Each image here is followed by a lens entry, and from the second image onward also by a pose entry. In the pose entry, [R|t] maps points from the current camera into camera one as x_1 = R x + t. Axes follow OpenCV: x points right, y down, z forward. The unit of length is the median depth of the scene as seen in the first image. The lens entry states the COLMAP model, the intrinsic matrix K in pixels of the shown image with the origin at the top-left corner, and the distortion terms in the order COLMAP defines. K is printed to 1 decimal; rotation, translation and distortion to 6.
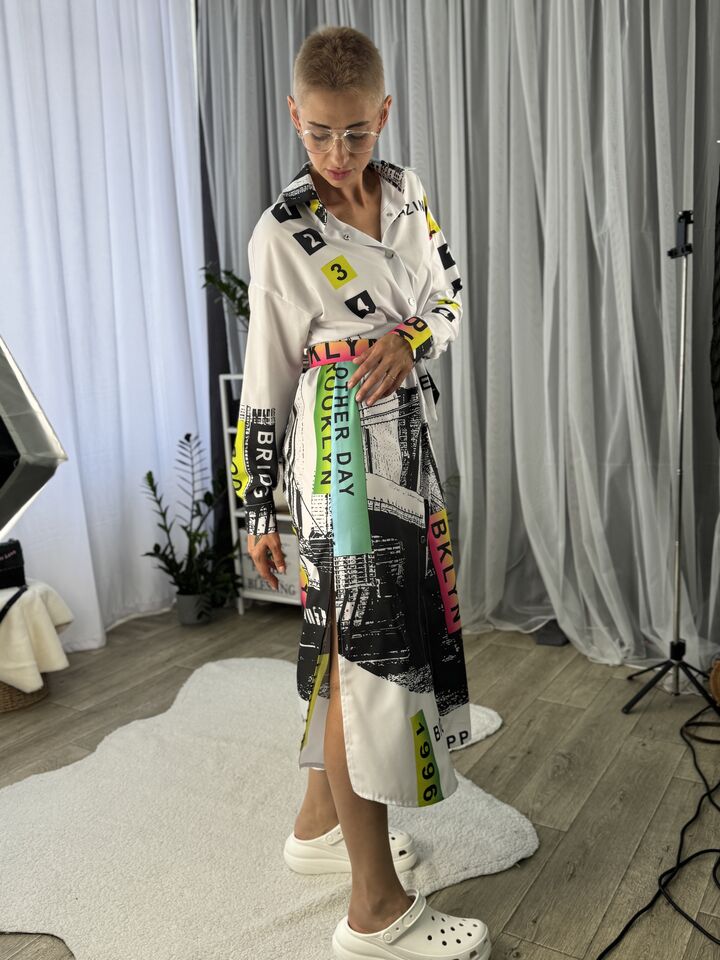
lens RADIAL K [[840.2, 0, 345.5], [0, 840.2, 475.3], [0, 0, 1]] dist [0.063681, -0.108864]
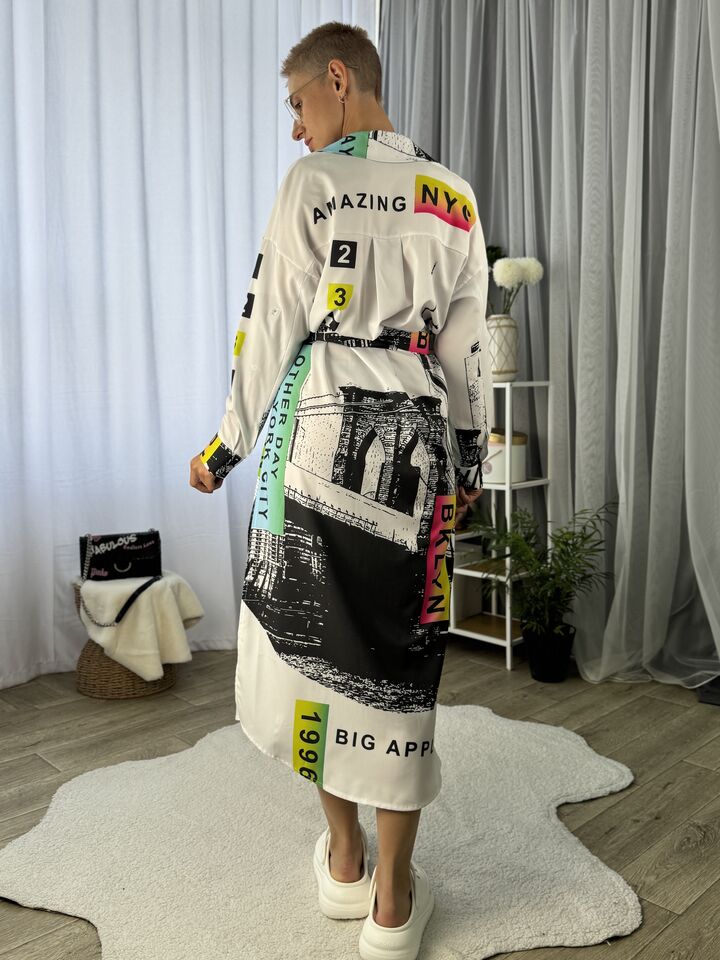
lens RADIAL K [[840.2, 0, 357.3], [0, 840.2, 469.6], [0, 0, 1]] dist [0.063681, -0.108864]
pose [[0.969711, 0.063449, -0.235869, 0.091822], [-0.077470, 0.995707, -0.050649, 0.040933], [0.231643, 0.067388, 0.970464, 0.072707]]
